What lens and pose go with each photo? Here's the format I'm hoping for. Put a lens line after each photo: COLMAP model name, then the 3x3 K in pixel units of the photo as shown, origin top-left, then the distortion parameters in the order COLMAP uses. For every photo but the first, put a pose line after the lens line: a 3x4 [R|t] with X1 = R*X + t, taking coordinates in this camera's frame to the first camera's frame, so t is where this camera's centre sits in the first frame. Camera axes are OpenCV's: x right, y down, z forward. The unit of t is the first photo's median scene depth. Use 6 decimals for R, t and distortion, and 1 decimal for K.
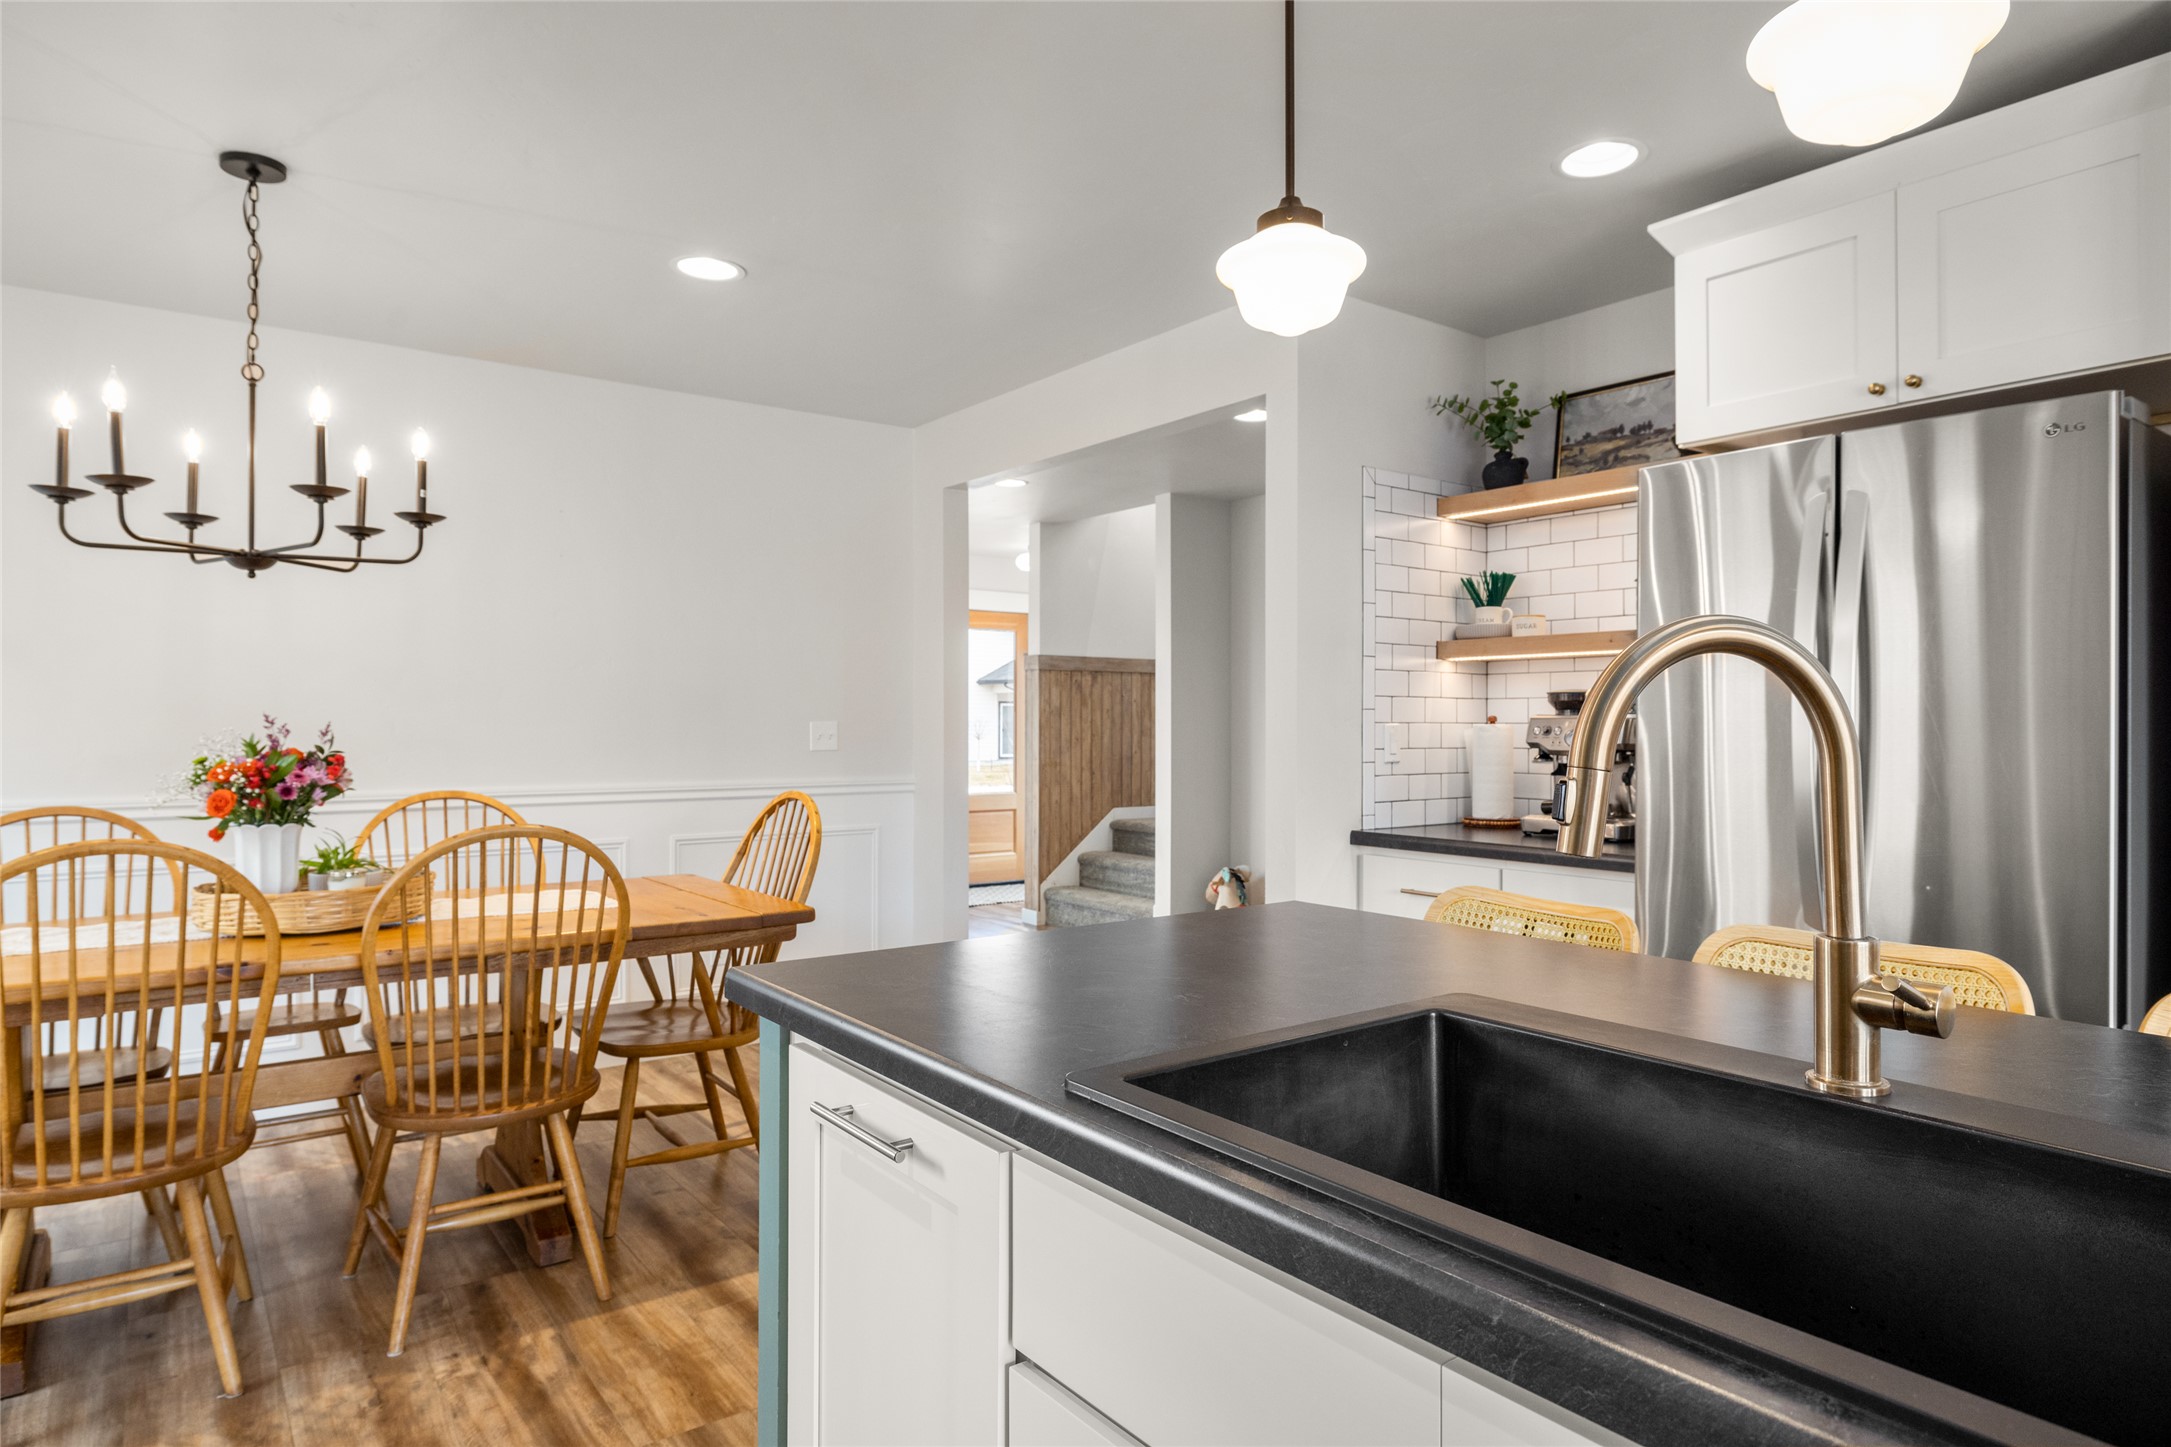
lens RADIAL K [[1256.3, 0, 1084.6], [0, 1256.3, 714.5], [0, 0, 1]] dist [-0.003985, 0.001255]
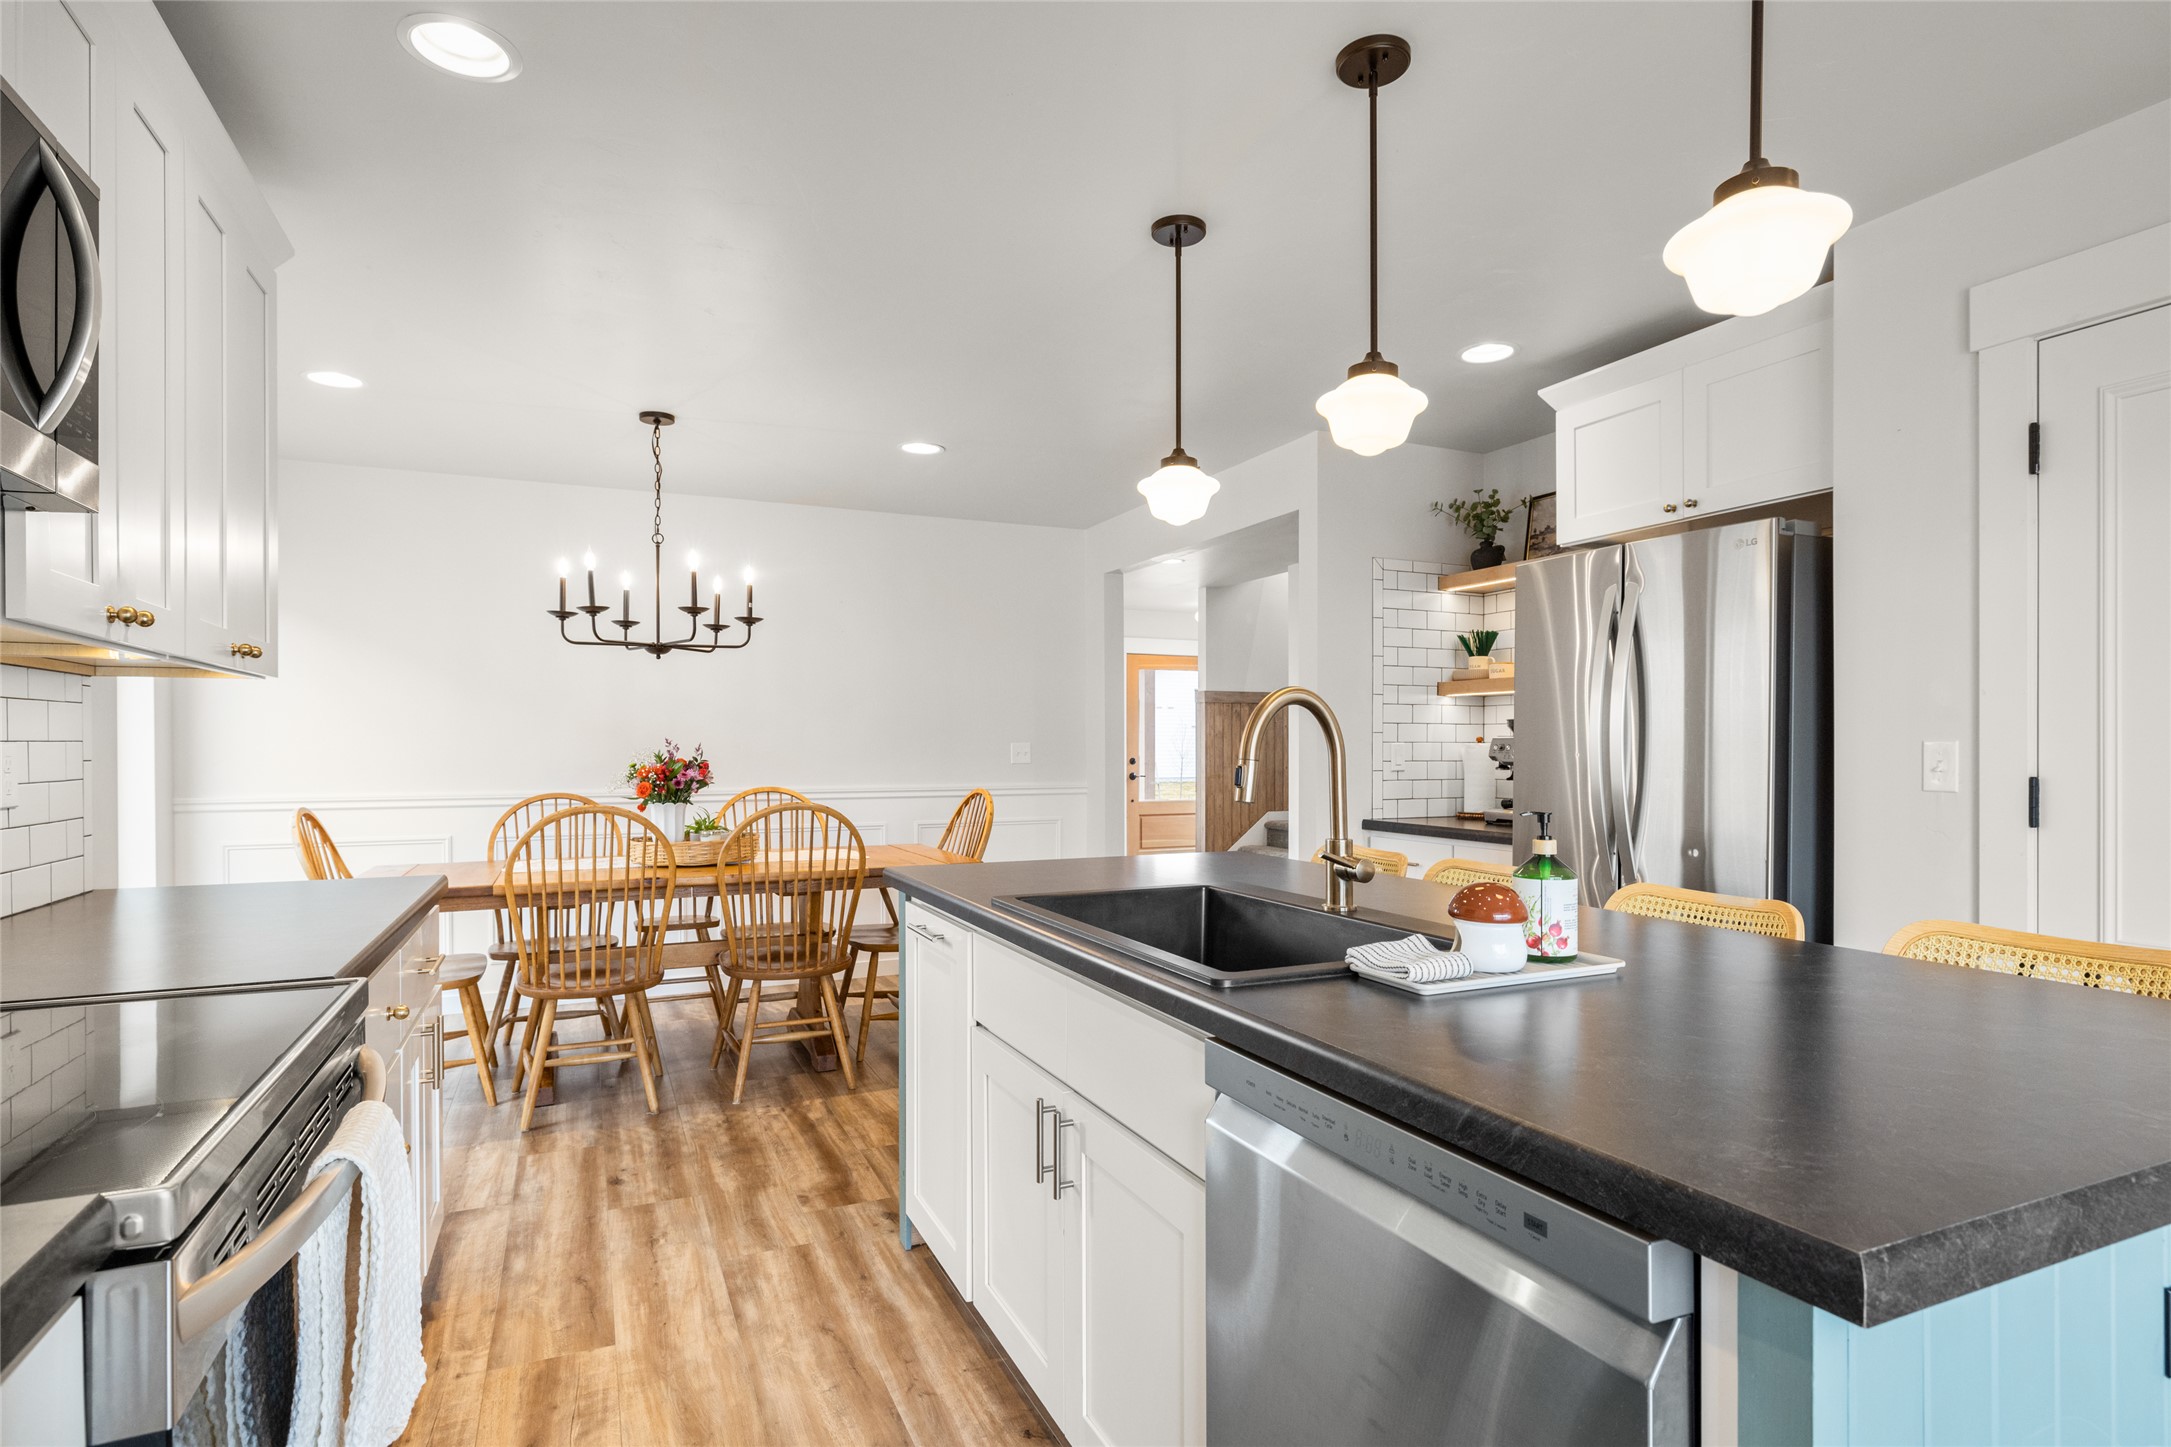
lens RADIAL K [[1103.8, 0, 1080.3], [0, 1103.8, 754.4], [0, 0, 1]] dist [-0.001492, -0.000129]
pose [[0.977113, -0.000320, -0.212722, 0.202881], [0.003453, 0.999891, 0.014358, 0.001746], [0.212694, -0.014764, 0.977007, -0.325022]]
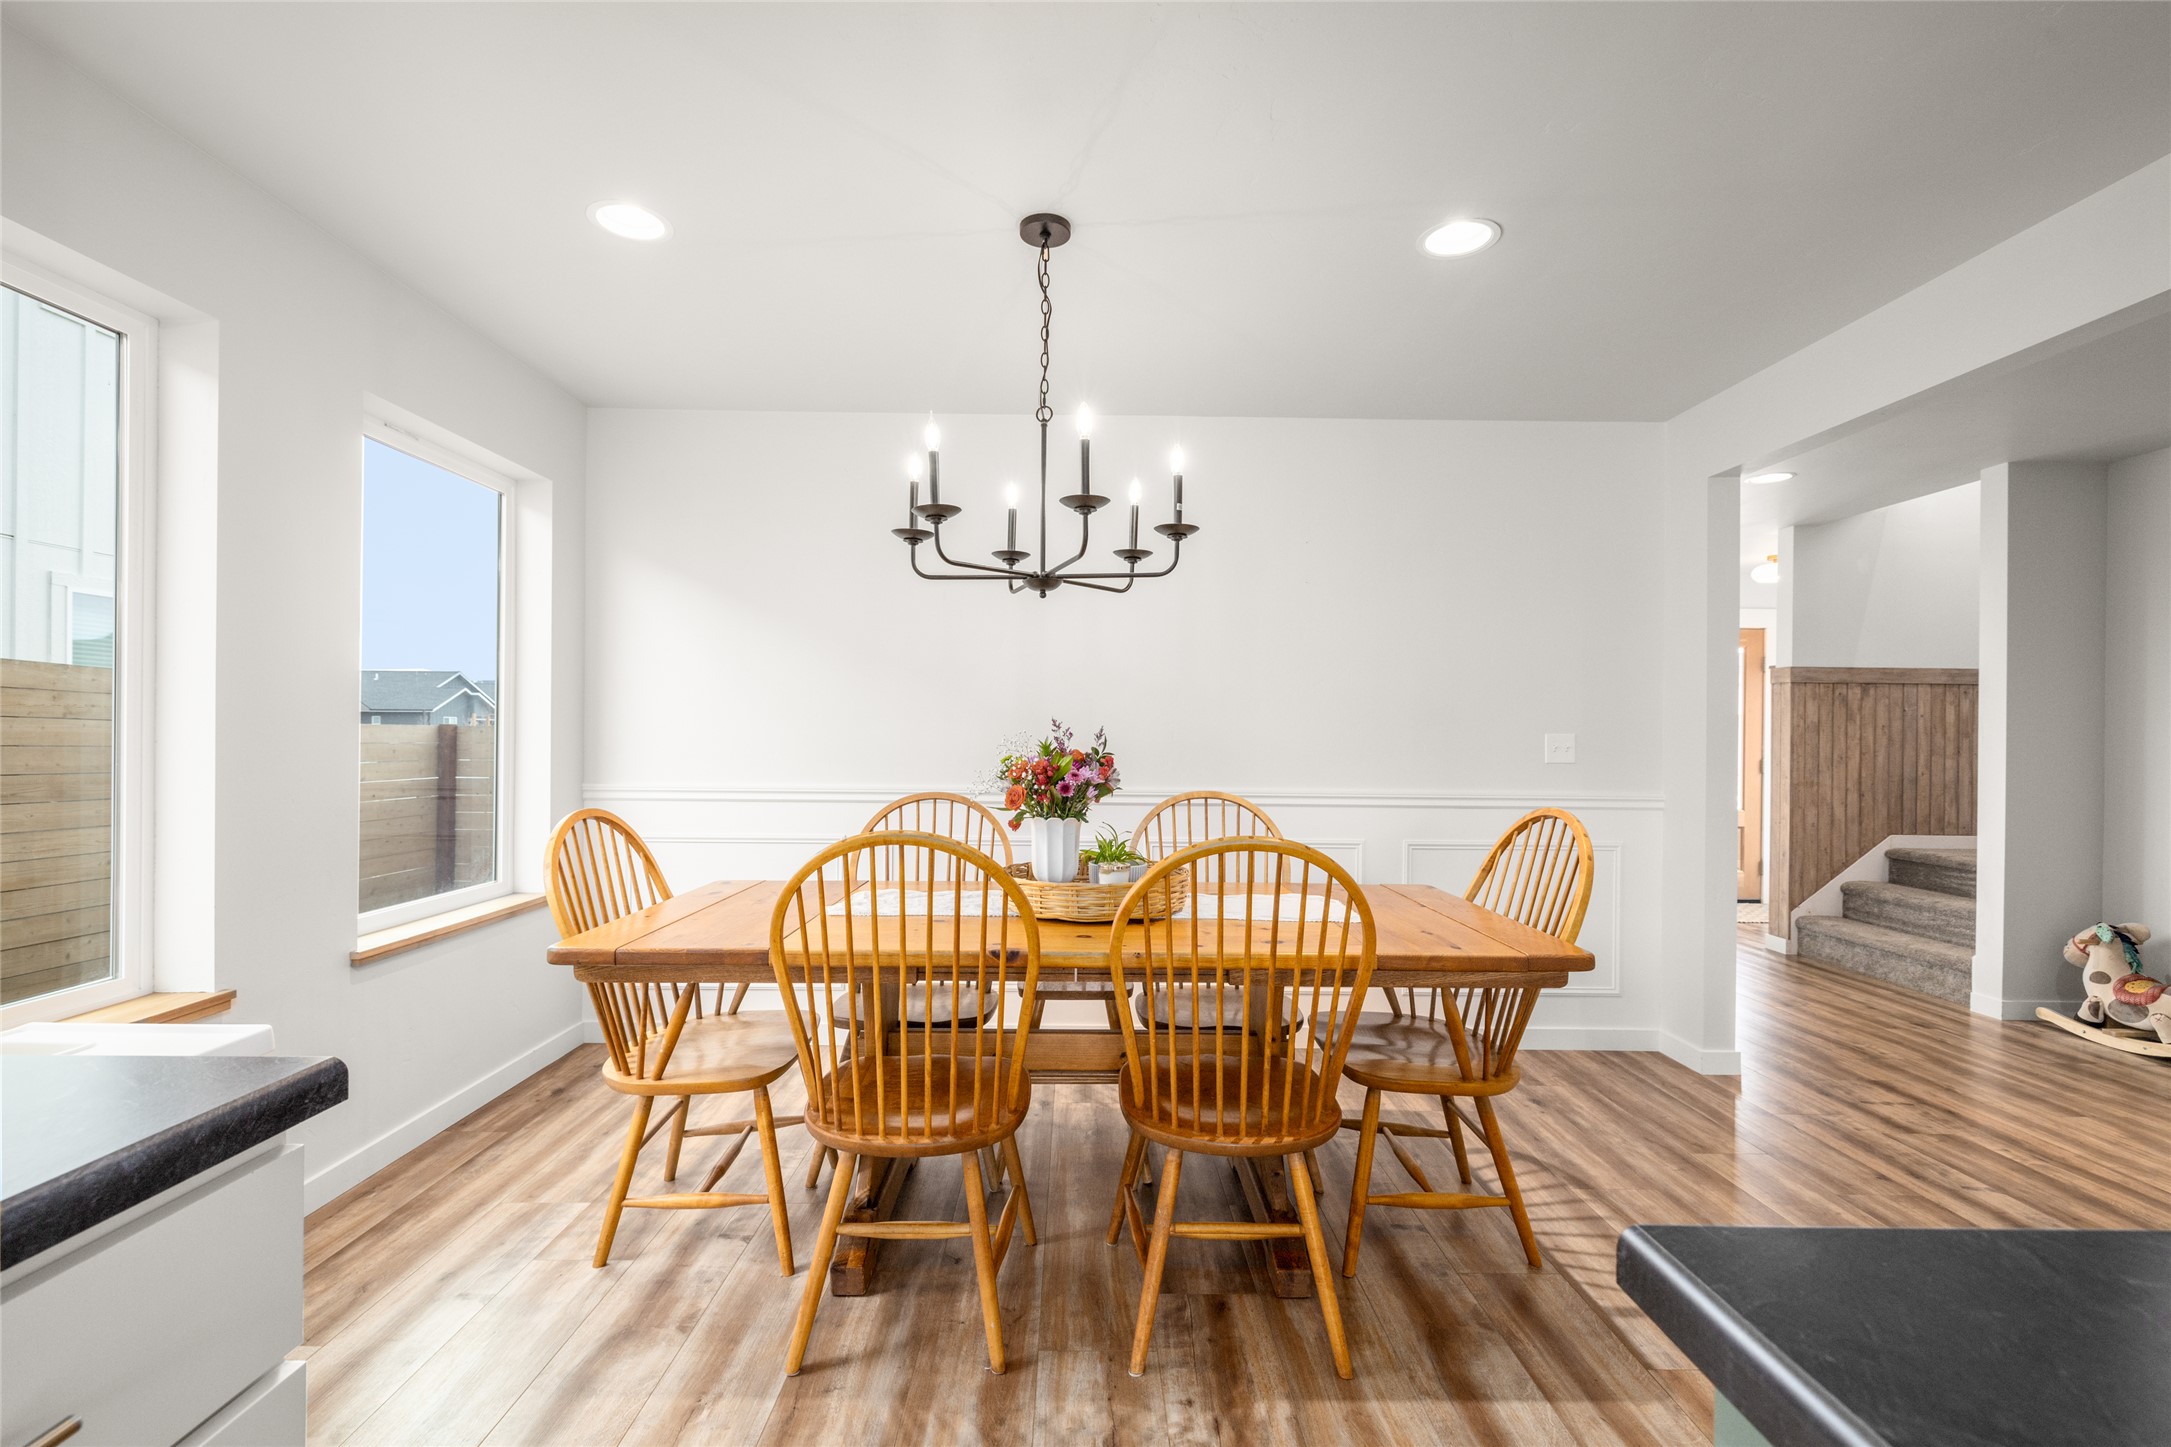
lens RADIAL K [[928.7, 0, 1078.1], [0, 928.7, 735.9], [0, 0, 1]] dist [0.000202, -0.000186]
pose [[0.803206, 0.007125, -0.595659, -0.131203], [-0.005596, 0.999975, 0.004415, 0.010416], [0.595675, -0.000213, 0.803225, 0.323601]]
